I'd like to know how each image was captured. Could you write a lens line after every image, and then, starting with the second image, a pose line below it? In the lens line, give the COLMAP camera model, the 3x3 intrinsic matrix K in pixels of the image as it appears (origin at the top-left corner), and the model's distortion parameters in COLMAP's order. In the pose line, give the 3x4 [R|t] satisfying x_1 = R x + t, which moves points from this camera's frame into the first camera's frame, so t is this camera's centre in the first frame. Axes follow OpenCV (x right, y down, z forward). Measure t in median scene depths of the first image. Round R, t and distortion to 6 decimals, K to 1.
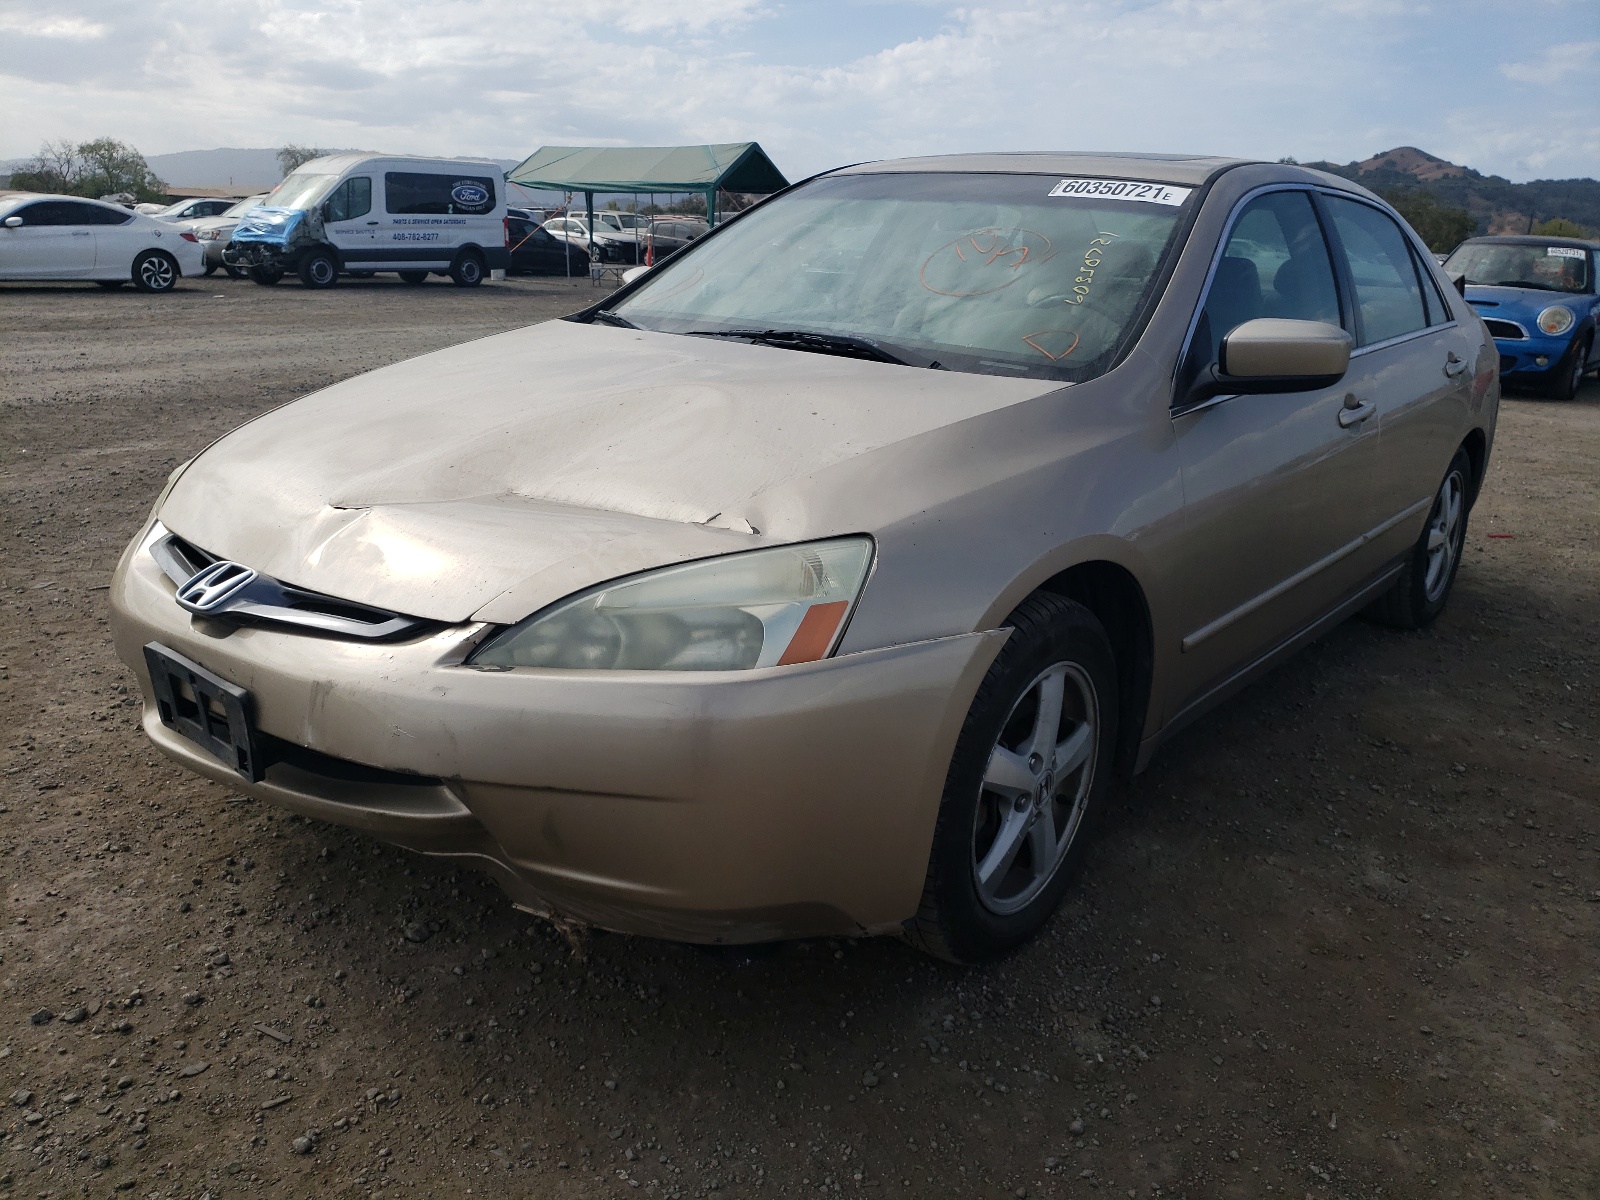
lens RADIAL K [[1226.8, 0, 797.0], [0, 1226.8, 599.3], [0, 0, 1]] dist [-0.002745, 0.031626]
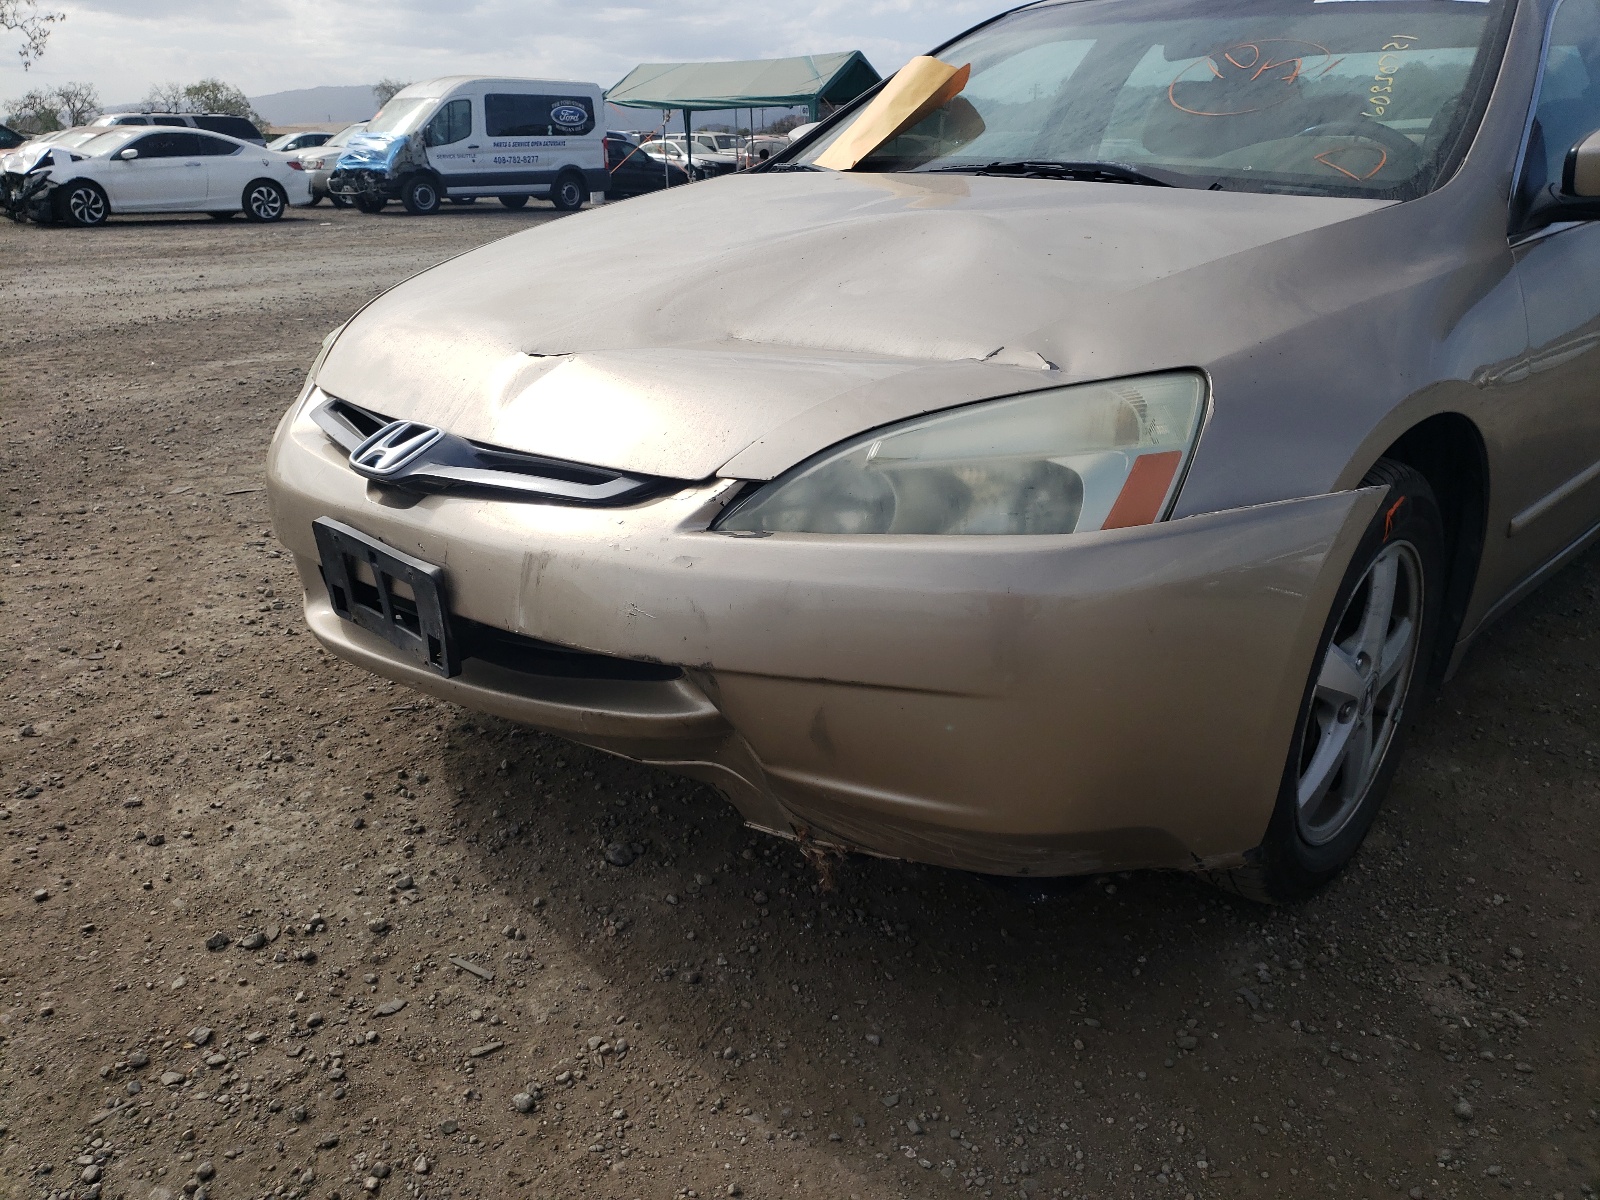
lens RADIAL K [[1226.8, 0, 800.4], [0, 1226.8, 599.2], [0, 0, 1]] dist [-0.002745, 0.031626]
pose [[0.997201, -0.000710, -0.074769, -0.126253], [0.005032, 0.998325, 0.057628, 0.043815], [0.074603, -0.057843, 0.995534, 0.165864]]
